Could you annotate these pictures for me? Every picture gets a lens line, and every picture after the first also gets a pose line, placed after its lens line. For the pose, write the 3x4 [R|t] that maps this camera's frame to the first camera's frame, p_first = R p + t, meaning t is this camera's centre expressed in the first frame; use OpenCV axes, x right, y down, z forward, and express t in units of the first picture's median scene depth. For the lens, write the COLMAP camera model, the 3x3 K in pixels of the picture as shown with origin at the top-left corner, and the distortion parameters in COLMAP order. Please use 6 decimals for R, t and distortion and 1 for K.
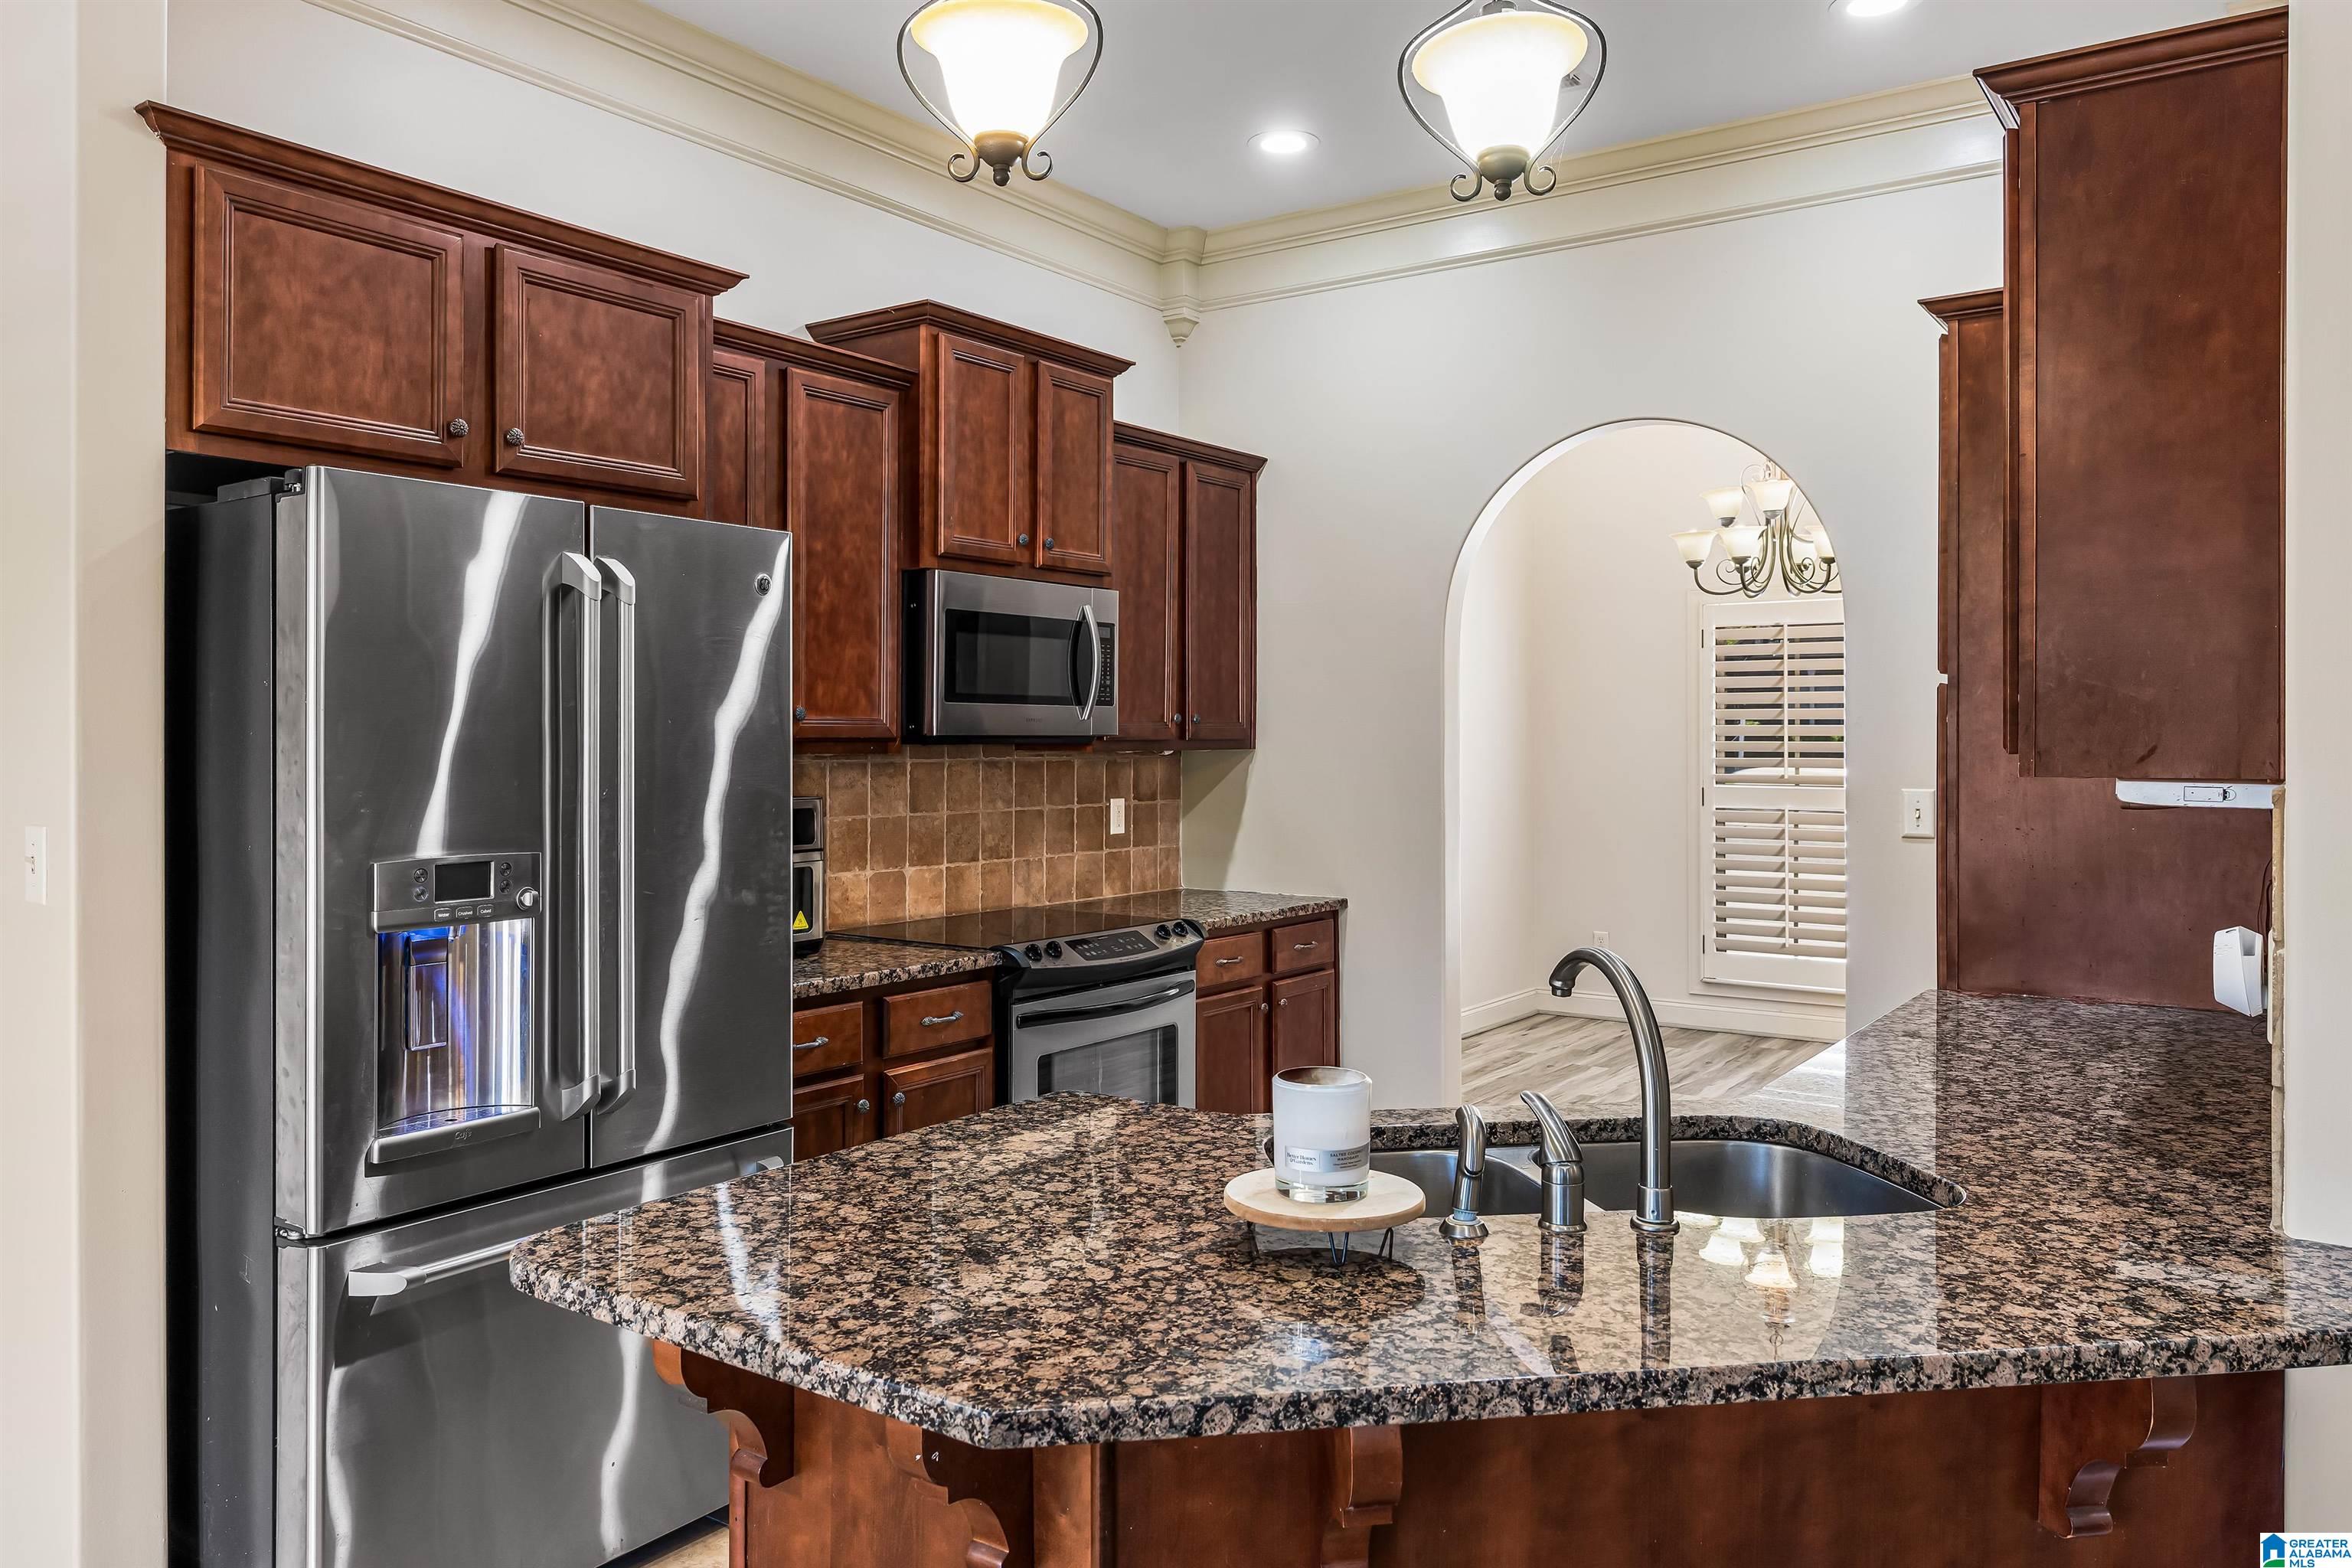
lens RADIAL K [[1666.0, 0, 1156.3], [0, 1666.0, 762.8], [0, 0, 1]] dist [-0.000823, -0.003045]
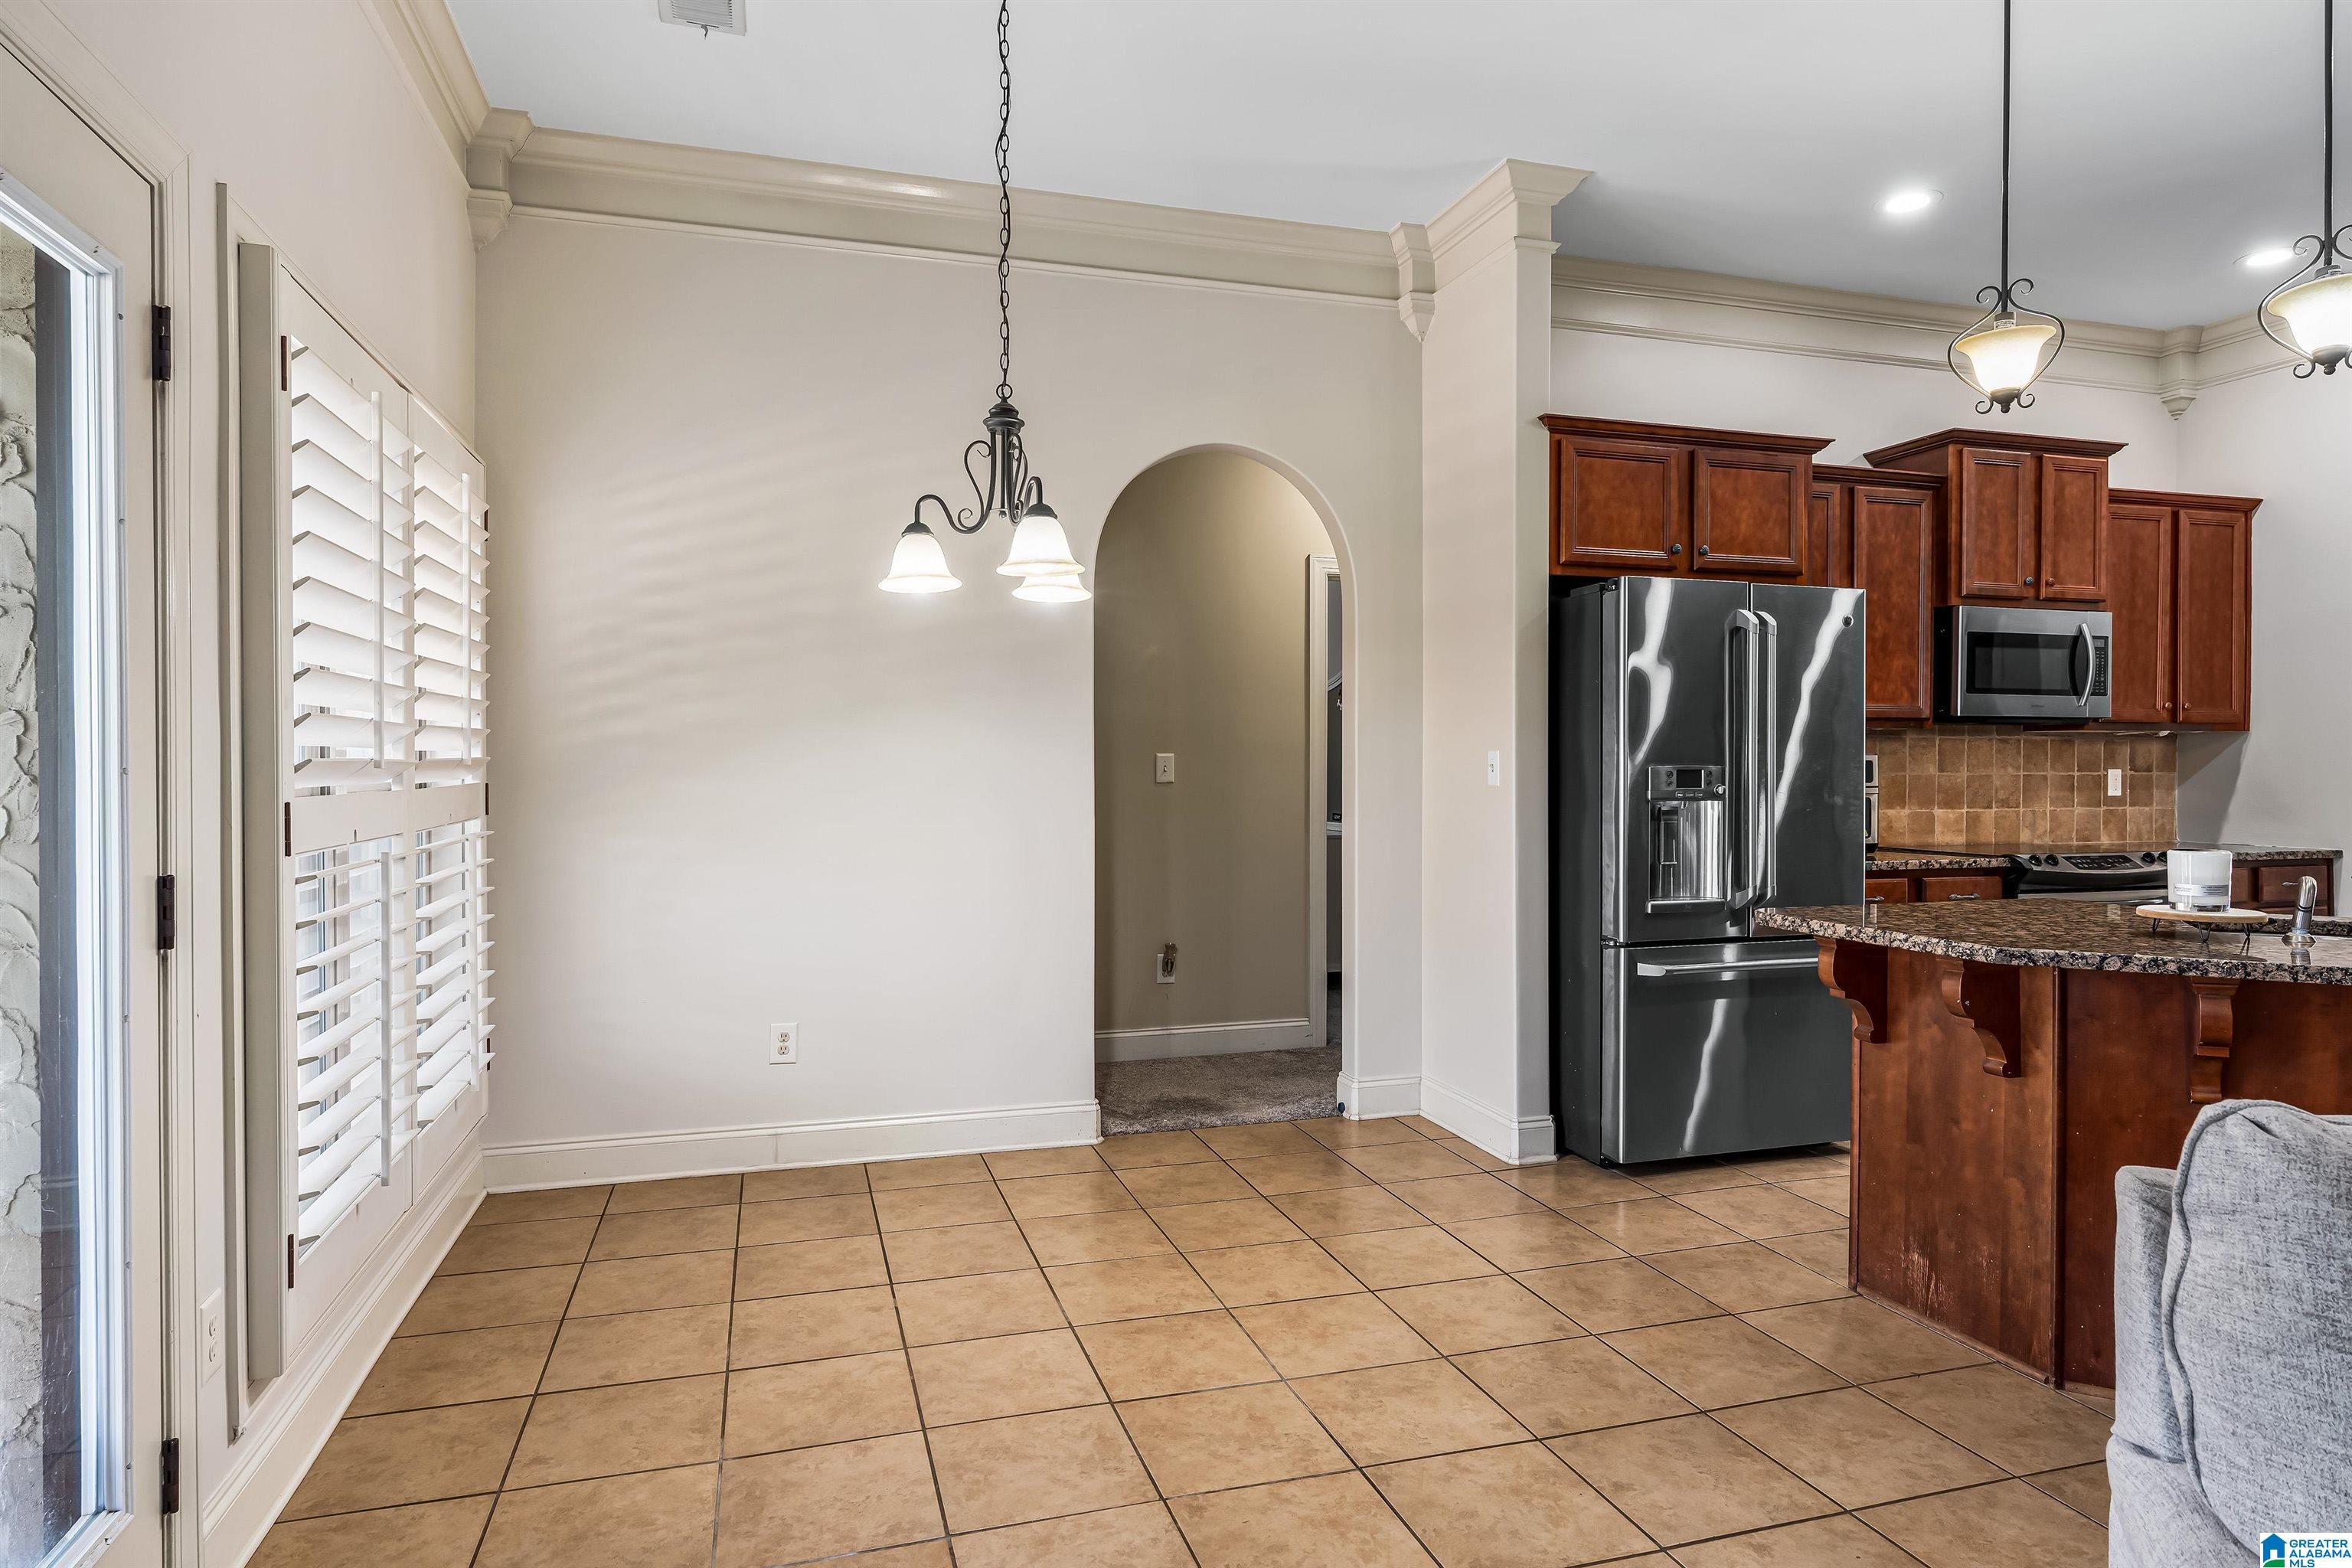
lens RADIAL K [[1339.8, 0, 1179.3], [0, 1339.8, 774.4], [0, 0, 1]] dist [-0.003030, 0.003497]
pose [[0.794183, 0.002171, -0.607675, 0.050745], [-0.007797, 0.999948, -0.006618, 0.058868], [0.607629, 0.009994, 0.794158, -0.459458]]
